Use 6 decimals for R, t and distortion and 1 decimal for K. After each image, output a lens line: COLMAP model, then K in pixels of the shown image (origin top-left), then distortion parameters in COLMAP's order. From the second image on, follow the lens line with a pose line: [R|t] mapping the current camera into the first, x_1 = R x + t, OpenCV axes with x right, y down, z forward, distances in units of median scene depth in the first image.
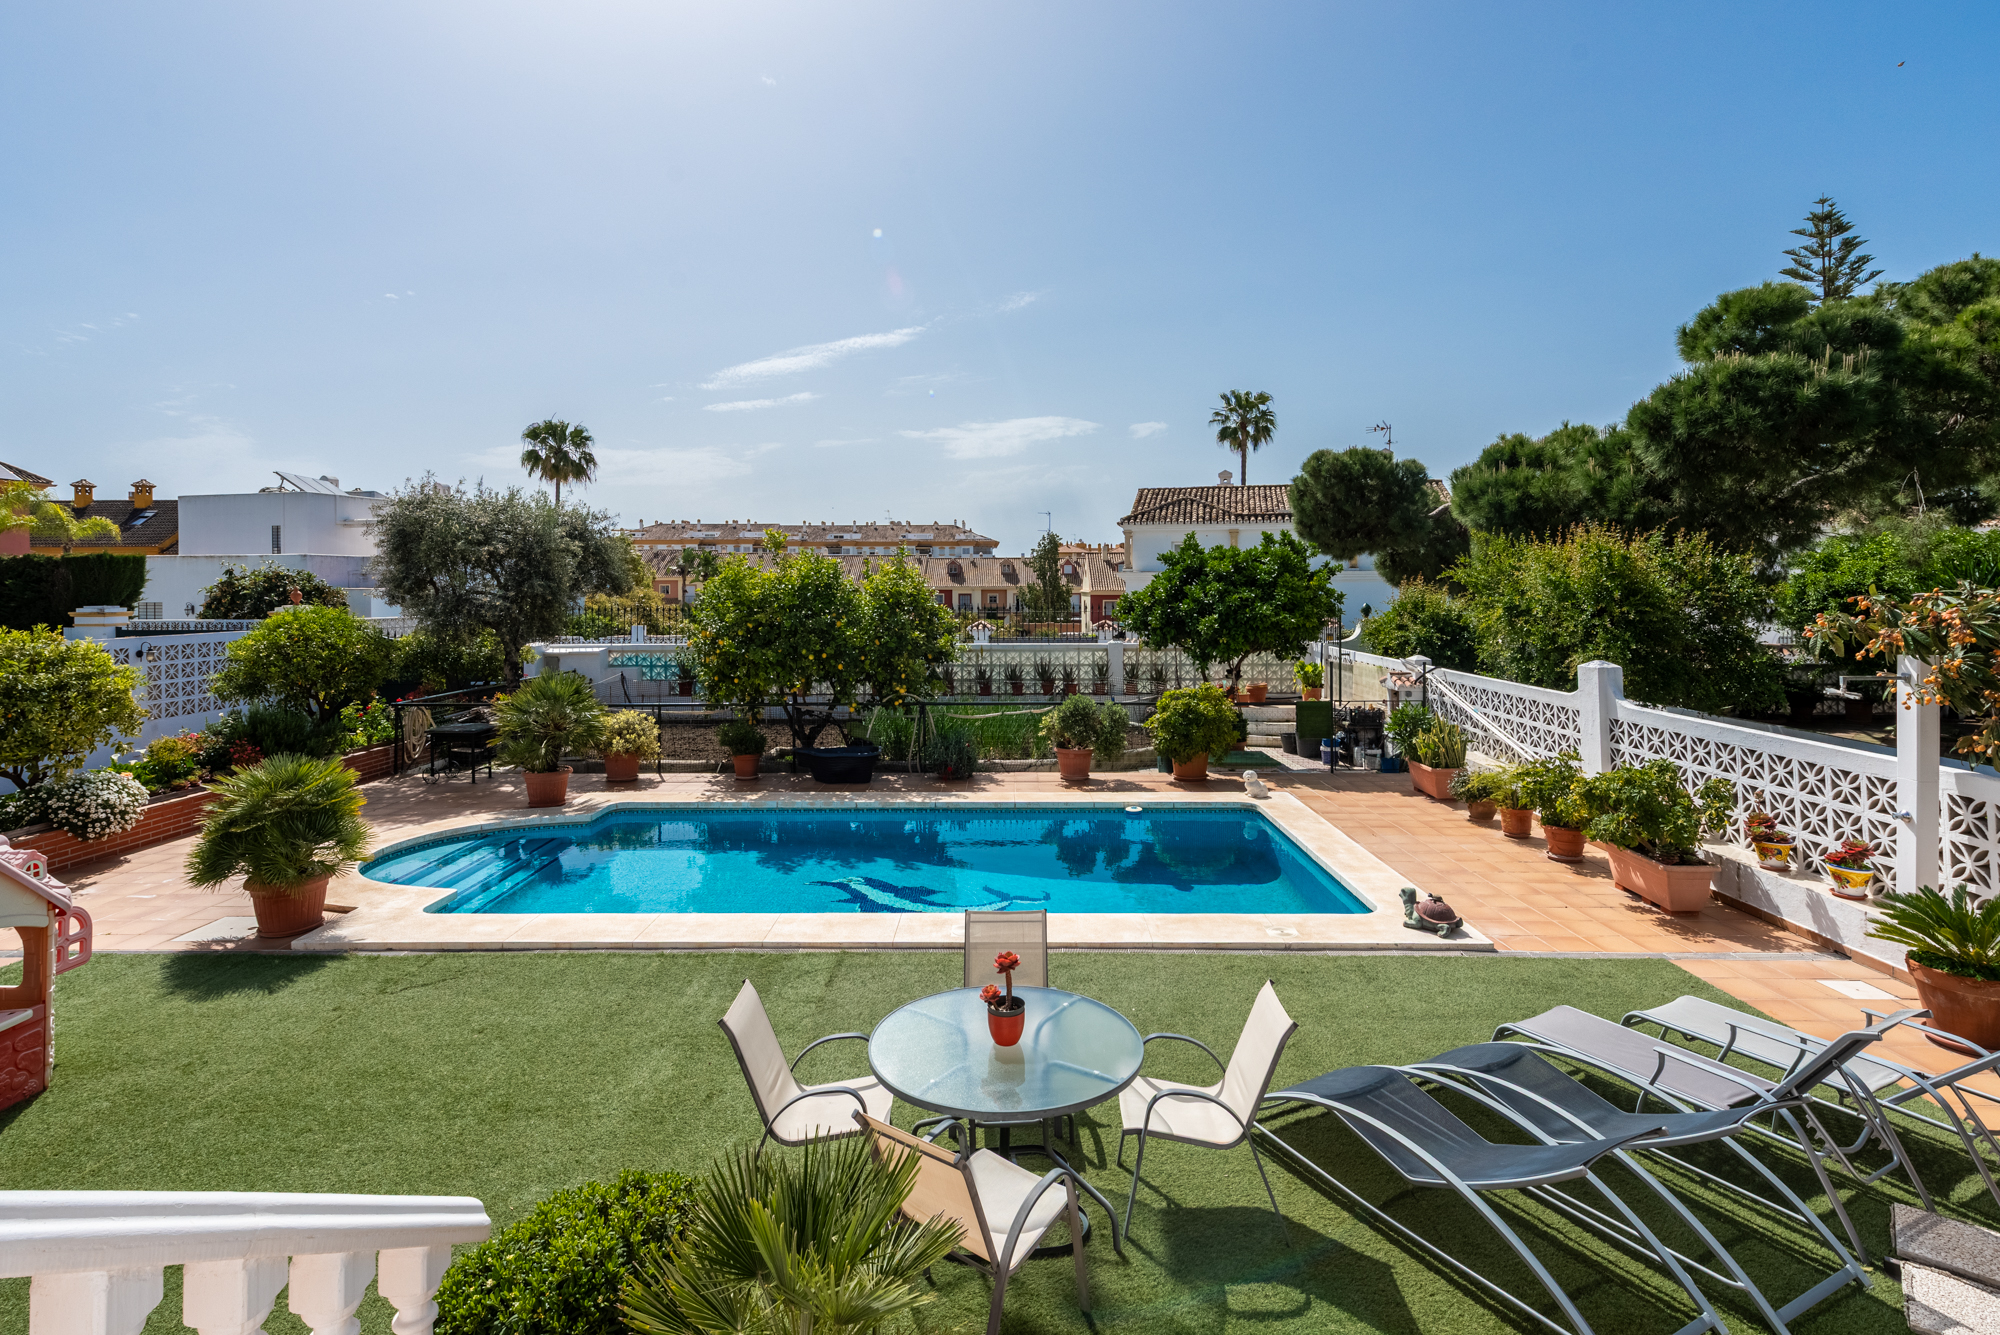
lens RADIAL K [[931.8, 0, 990.6], [0, 931.8, 608.3], [0, 0, 1]] dist [0.001715, 0.000143]
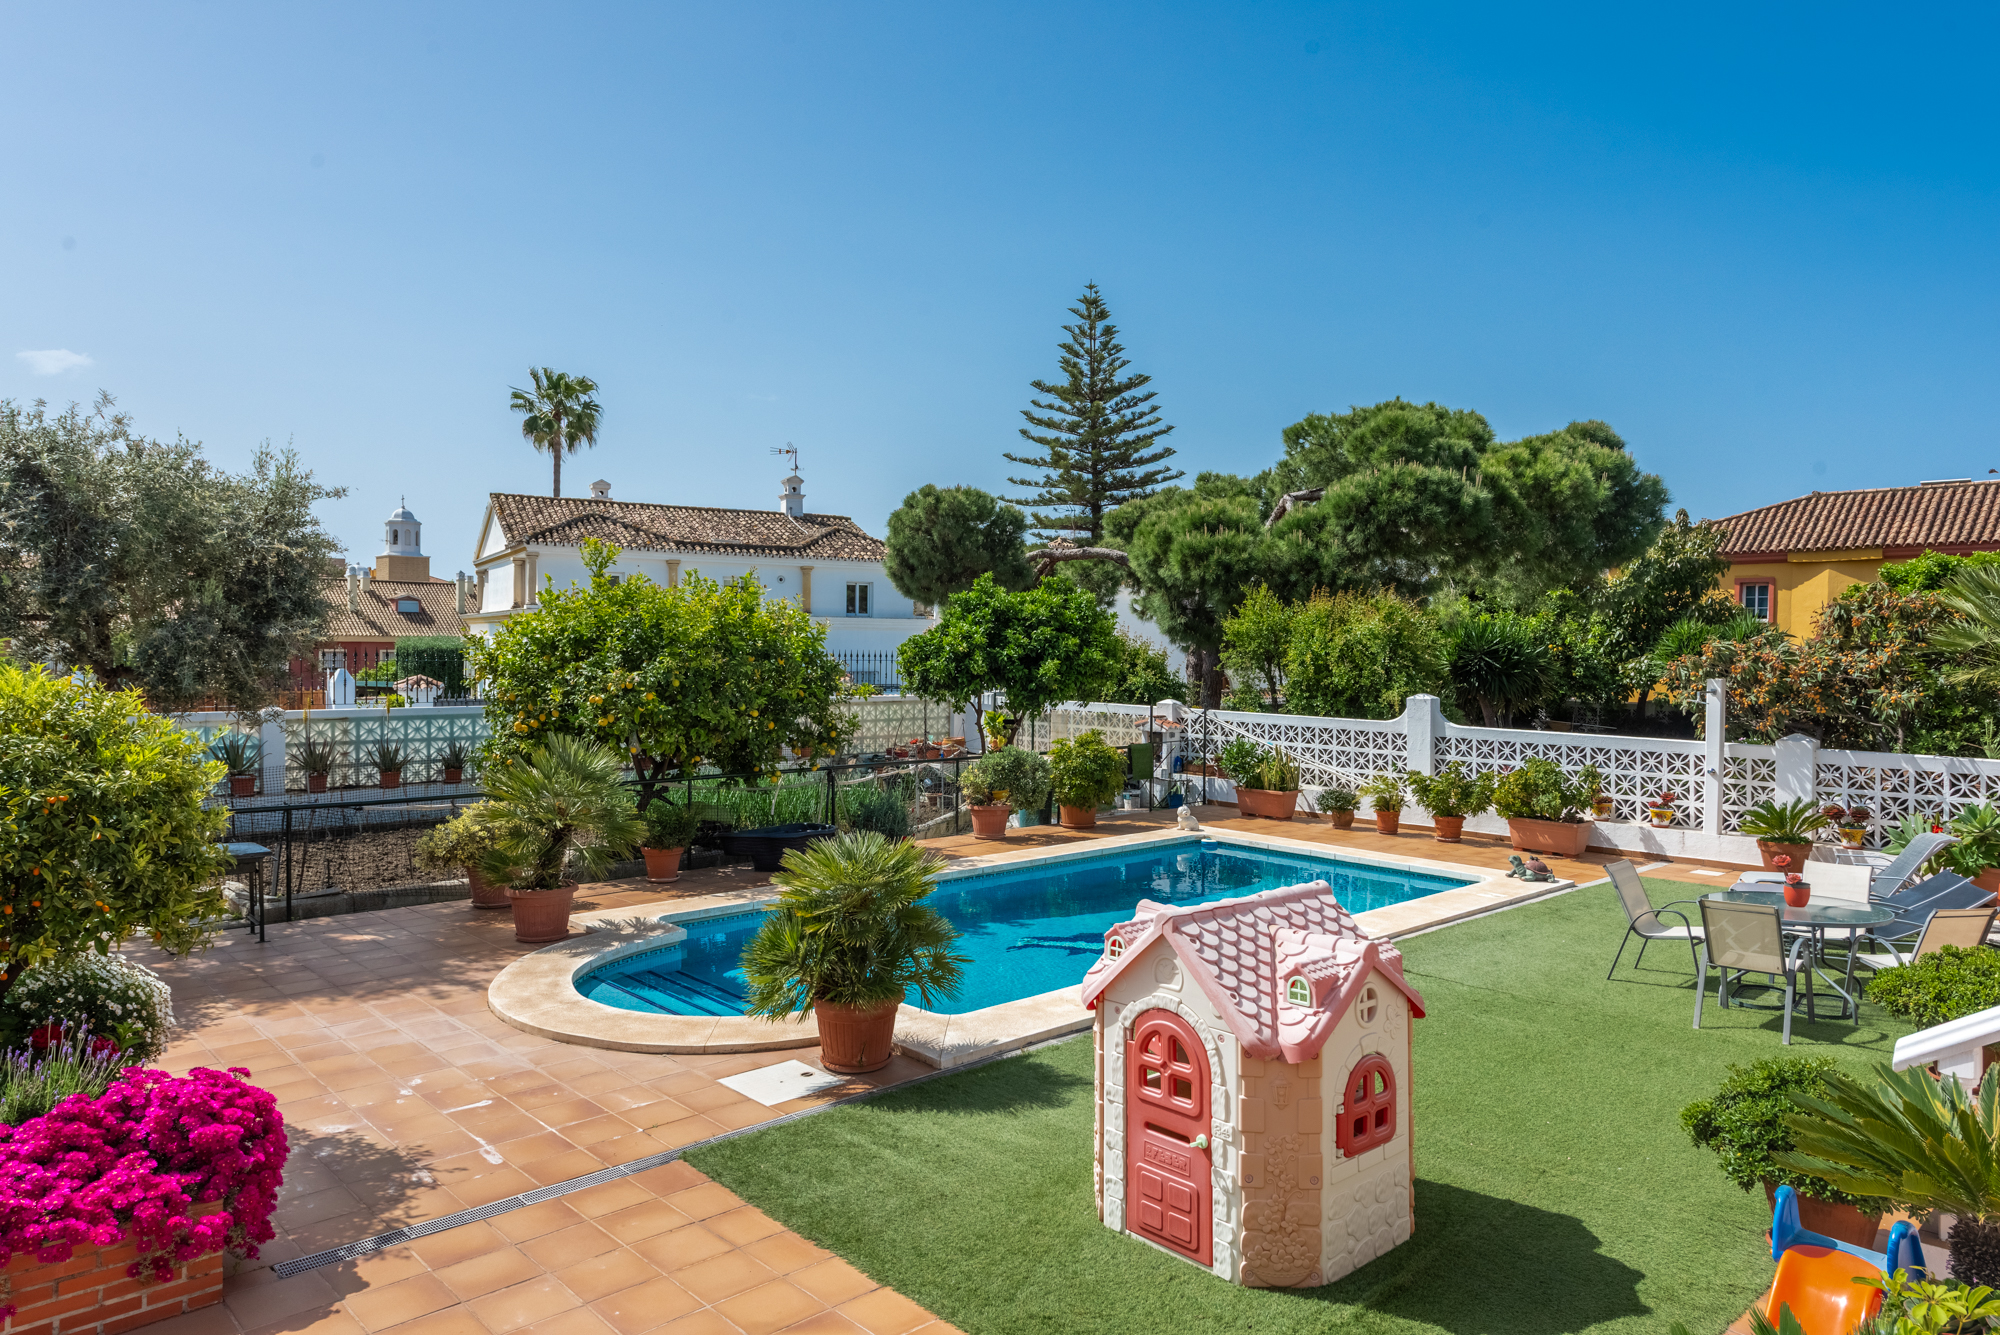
lens RADIAL K [[1250.0, 0, 1000.0], [0, 1250.0, 667.5], [0, 0, 1]] dist [0.026253, -0.000120]
pose [[0.719107, 0.000847, 0.694899, -0.456951], [-0.002304, 0.999997, 0.001165, 0.008344], [-0.694896, -0.002439, 0.719106, 0.065628]]
